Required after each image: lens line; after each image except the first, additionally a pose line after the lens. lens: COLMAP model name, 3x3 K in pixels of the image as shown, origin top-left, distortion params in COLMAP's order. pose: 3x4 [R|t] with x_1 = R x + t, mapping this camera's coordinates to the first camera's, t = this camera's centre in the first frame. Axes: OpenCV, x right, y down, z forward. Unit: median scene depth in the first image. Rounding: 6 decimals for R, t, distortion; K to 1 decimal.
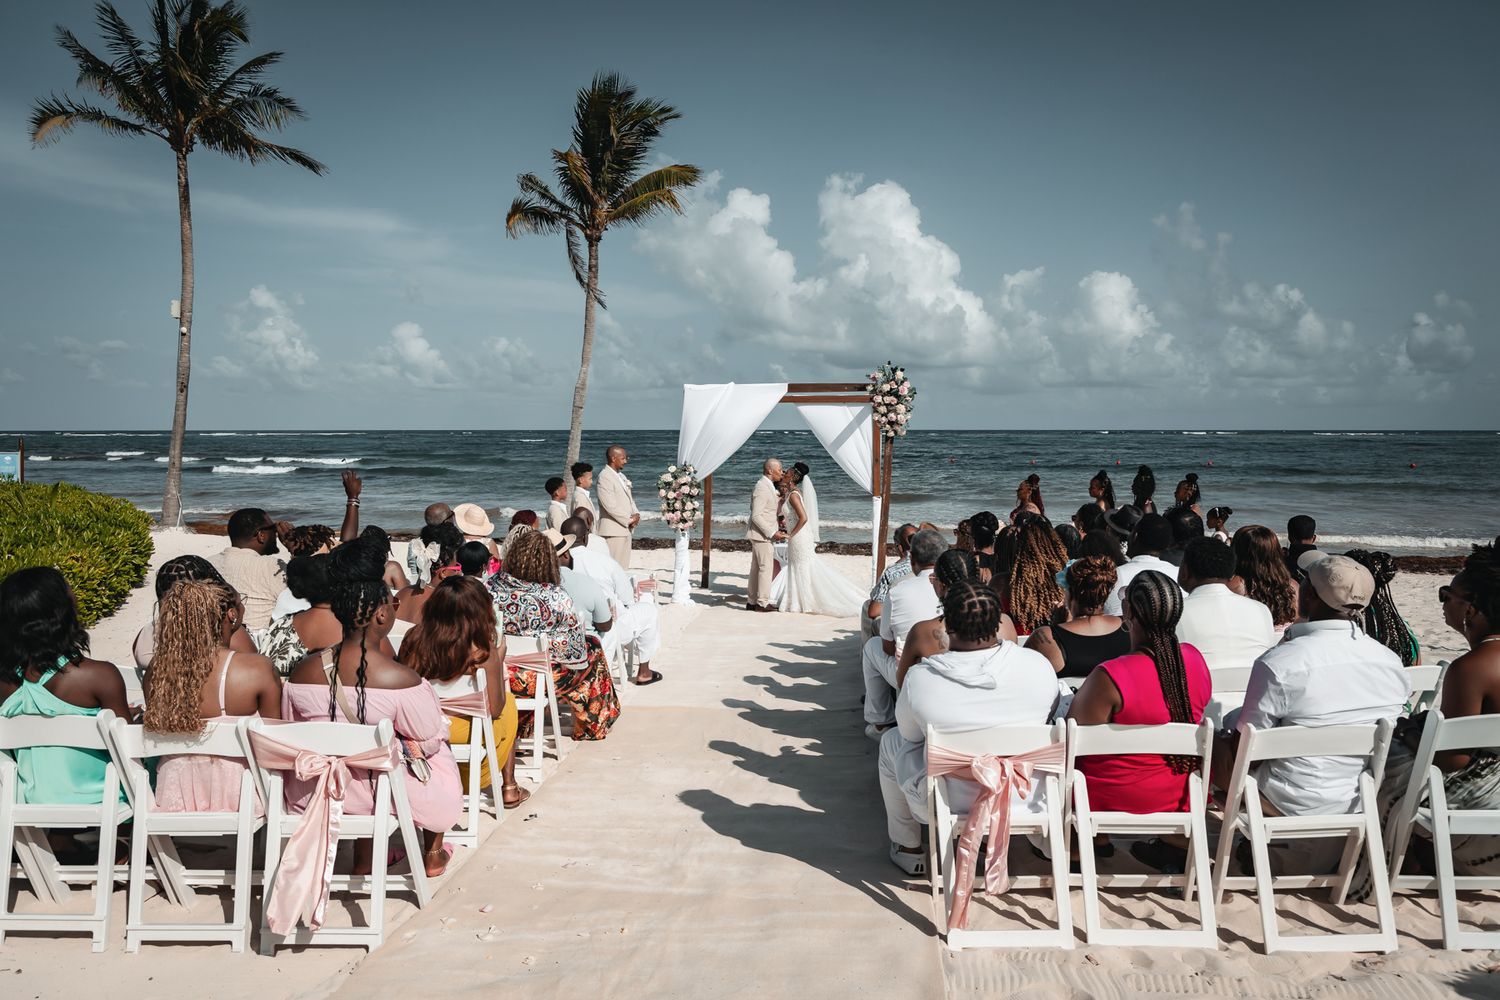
lens RADIAL K [[1039.2, 0, 750.3], [0, 1039.2, 485.2], [0, 0, 1]] dist [-0.009504, 0.000138]
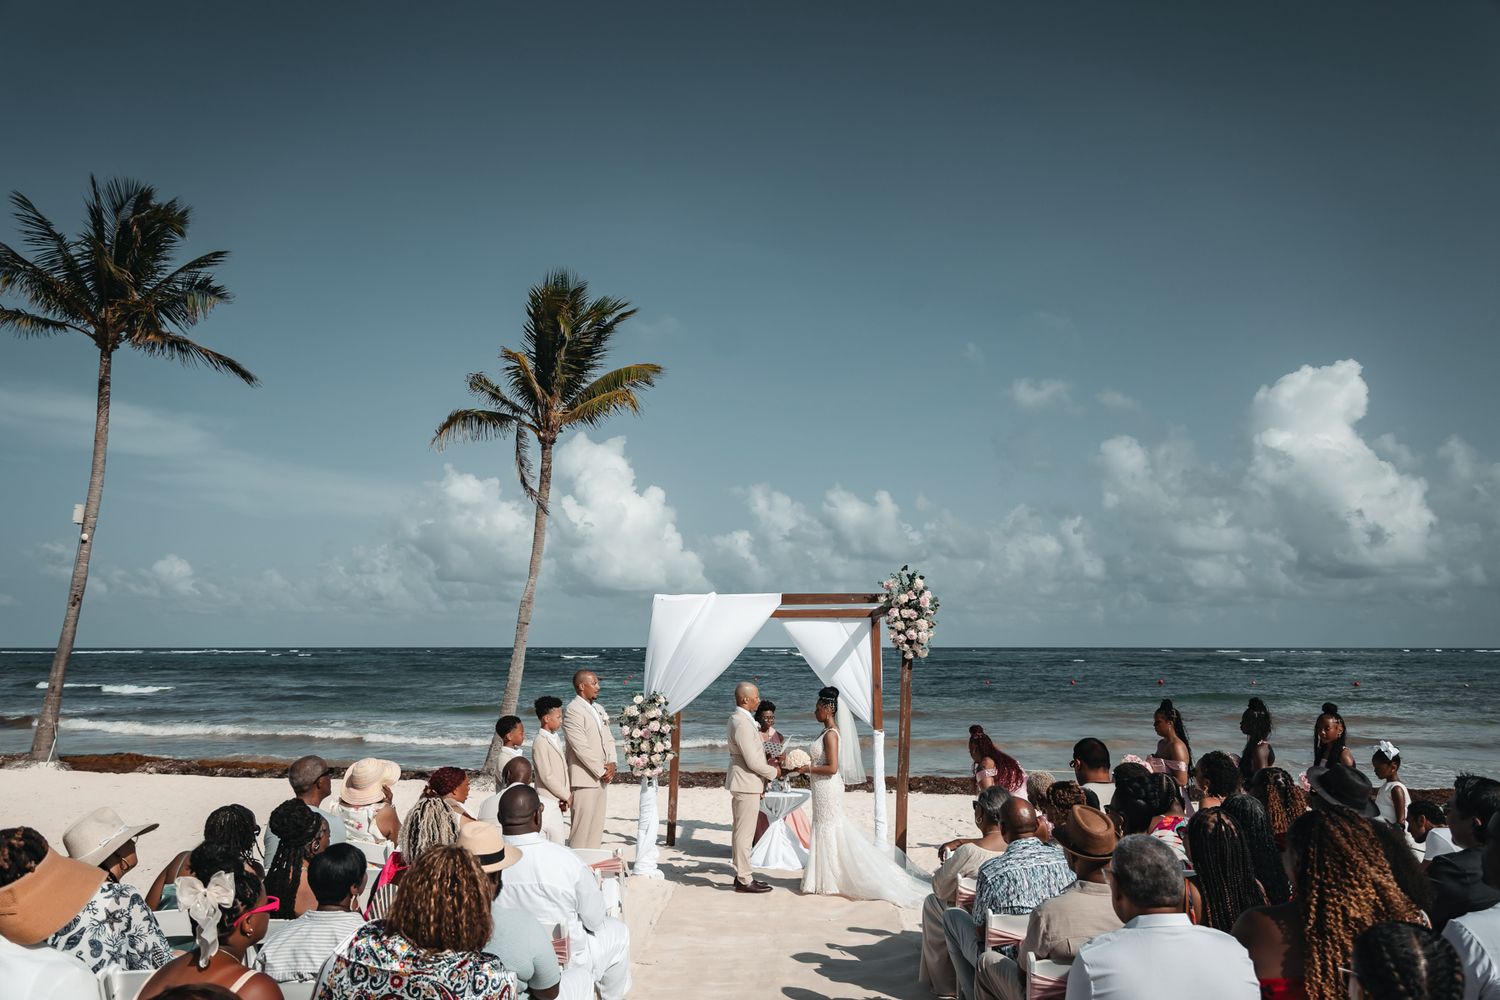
lens RADIAL K [[1025.7, 0, 745.6], [0, 1025.7, 492.4], [0, 0, 1]] dist [-0.003946, -0.000988]
pose [[0.998812, 0.007219, 0.048196, -0.033278], [0.002673, 0.979362, -0.202097, -0.012764], [-0.048660, 0.201986, 0.978179, 0.197880]]
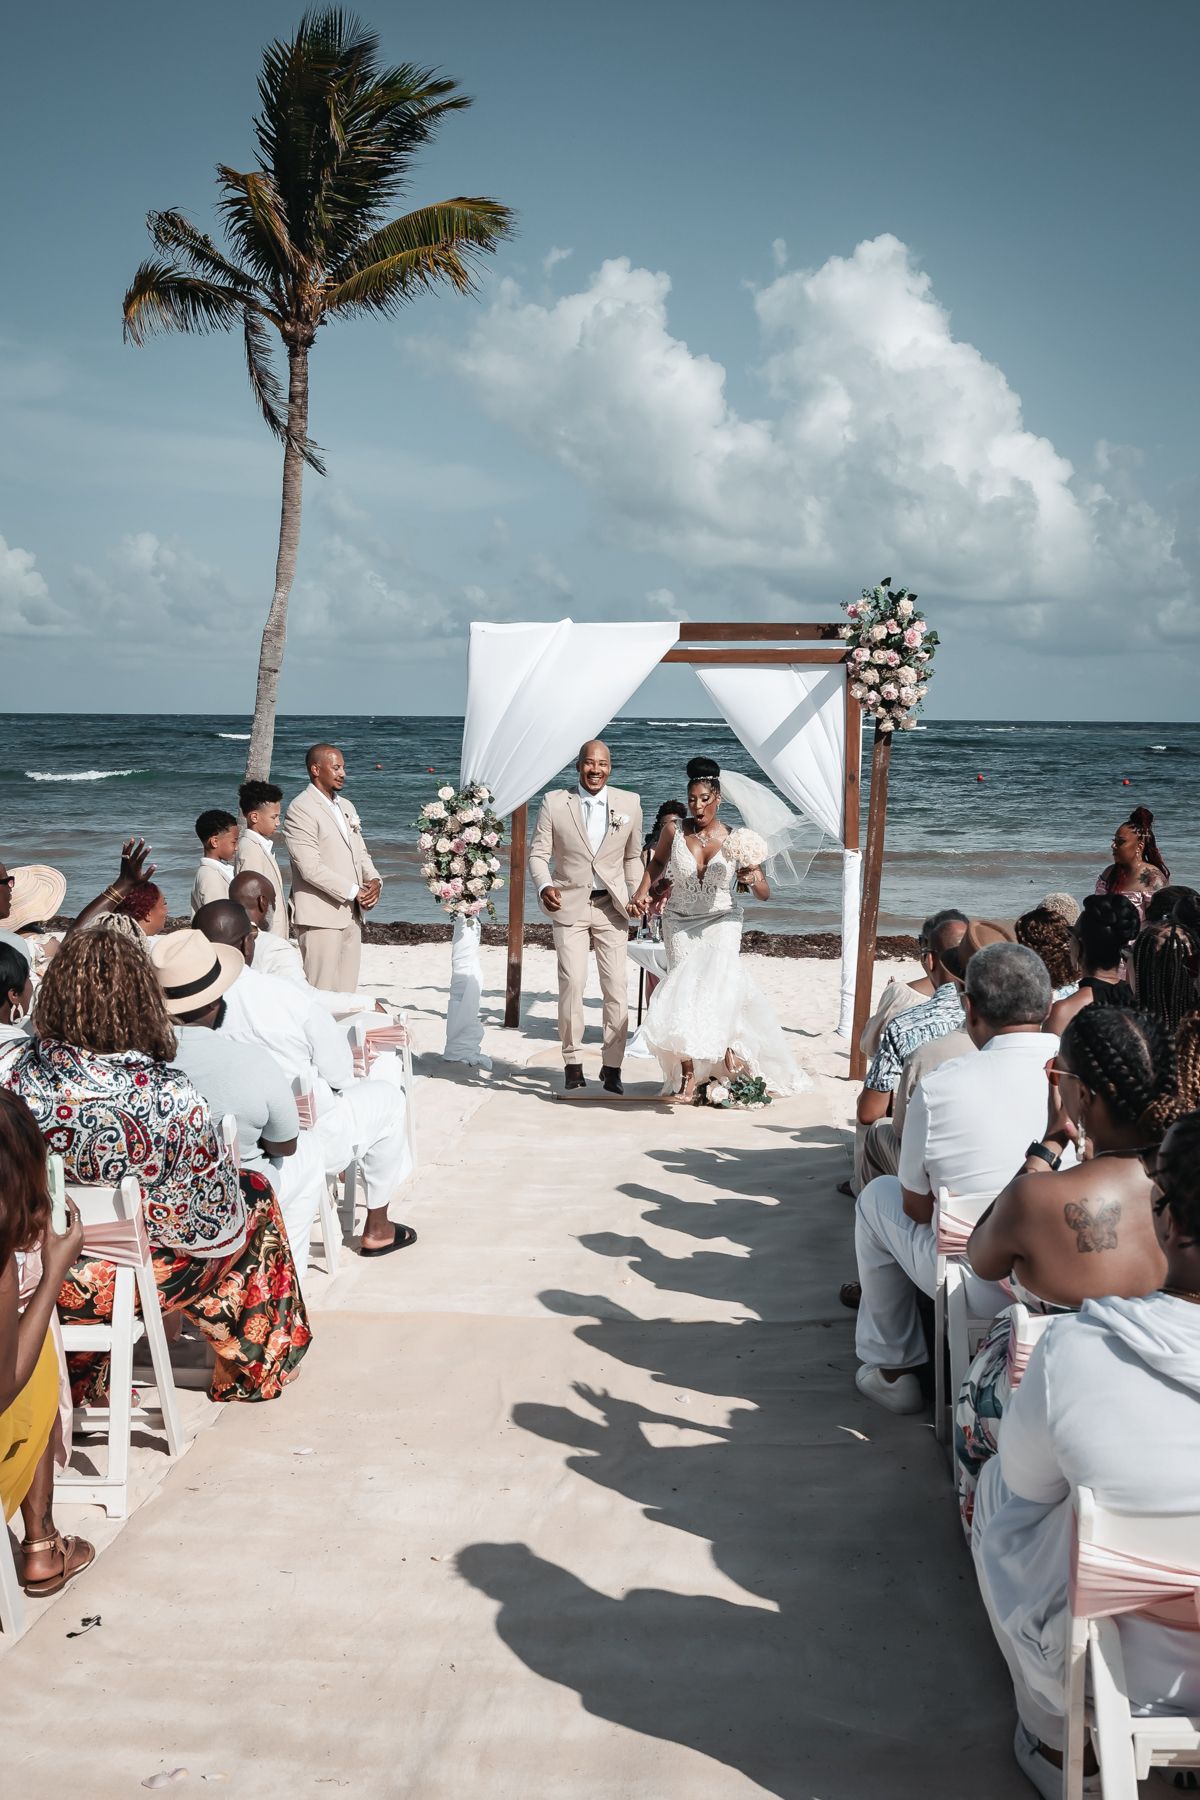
lens RADIAL K [[1895.8, 0, 645.0], [0, 1895.8, 895.9], [0, 0, 1]] dist [-0.006017, 0.010199]
pose [[0.999694, 0.005934, 0.024007, -0.001622], [-0.006891, 0.999177, 0.039980, -0.003663], [-0.023750, -0.040133, 0.998912, 0.094952]]
